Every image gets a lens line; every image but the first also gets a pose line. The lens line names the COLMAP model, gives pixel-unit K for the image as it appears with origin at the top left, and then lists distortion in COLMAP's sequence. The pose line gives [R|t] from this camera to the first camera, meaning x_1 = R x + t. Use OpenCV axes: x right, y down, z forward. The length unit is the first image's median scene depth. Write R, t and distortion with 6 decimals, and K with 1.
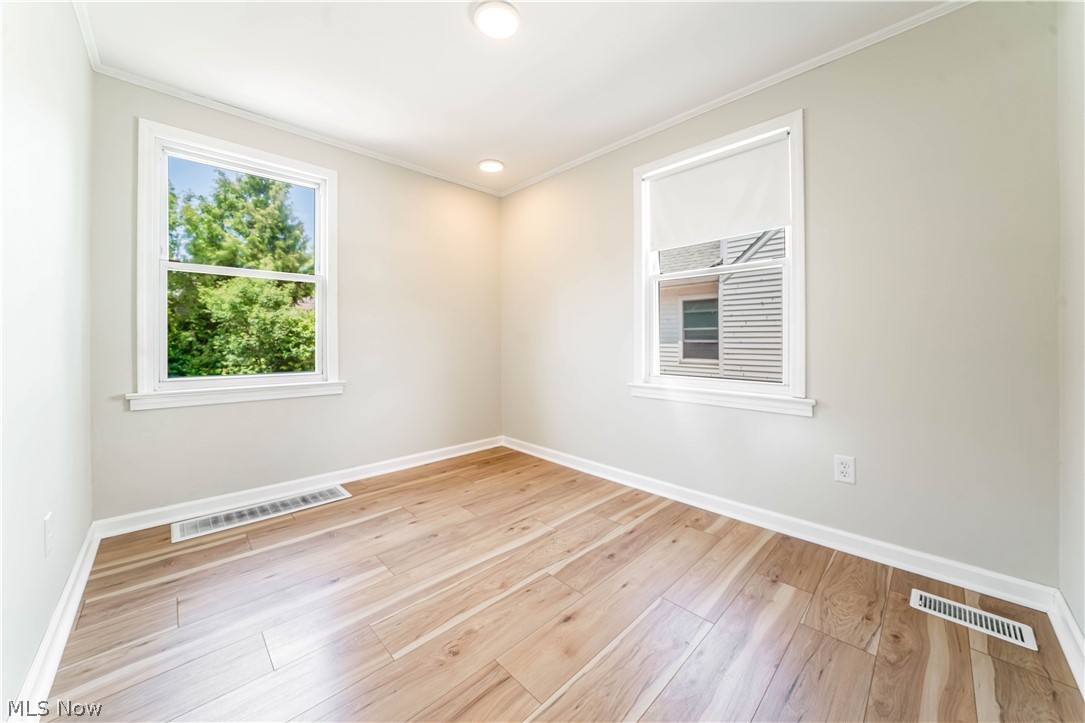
lens RADIAL K [[380.1, 0, 541.1], [0, 380.1, 340.3], [0, 0, 1]] dist [-0.017900, 0.000115]
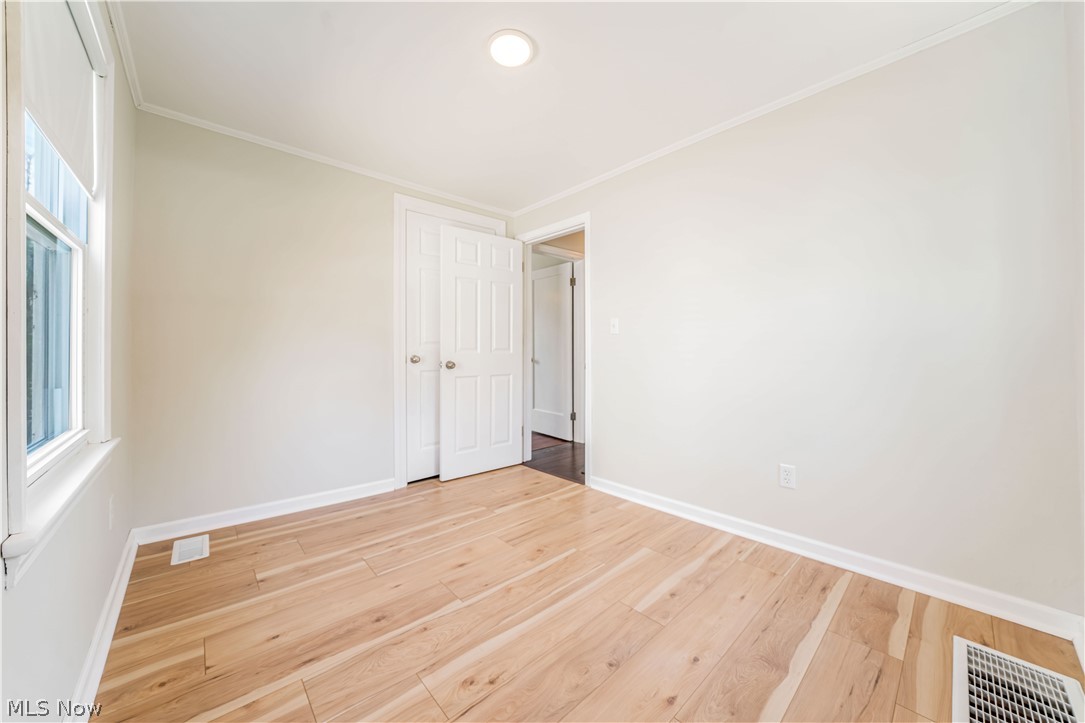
lens RADIAL K [[383.5, 0, 531.2], [0, 383.5, 343.2], [0, 0, 1]] dist [-0.029440, 0.003920]
pose [[-0.998429, 0.002550, 0.055982, -0.202277], [0.001759, 0.999898, -0.014164, -0.027878], [-0.056012, -0.014044, -0.998331, 1.856828]]
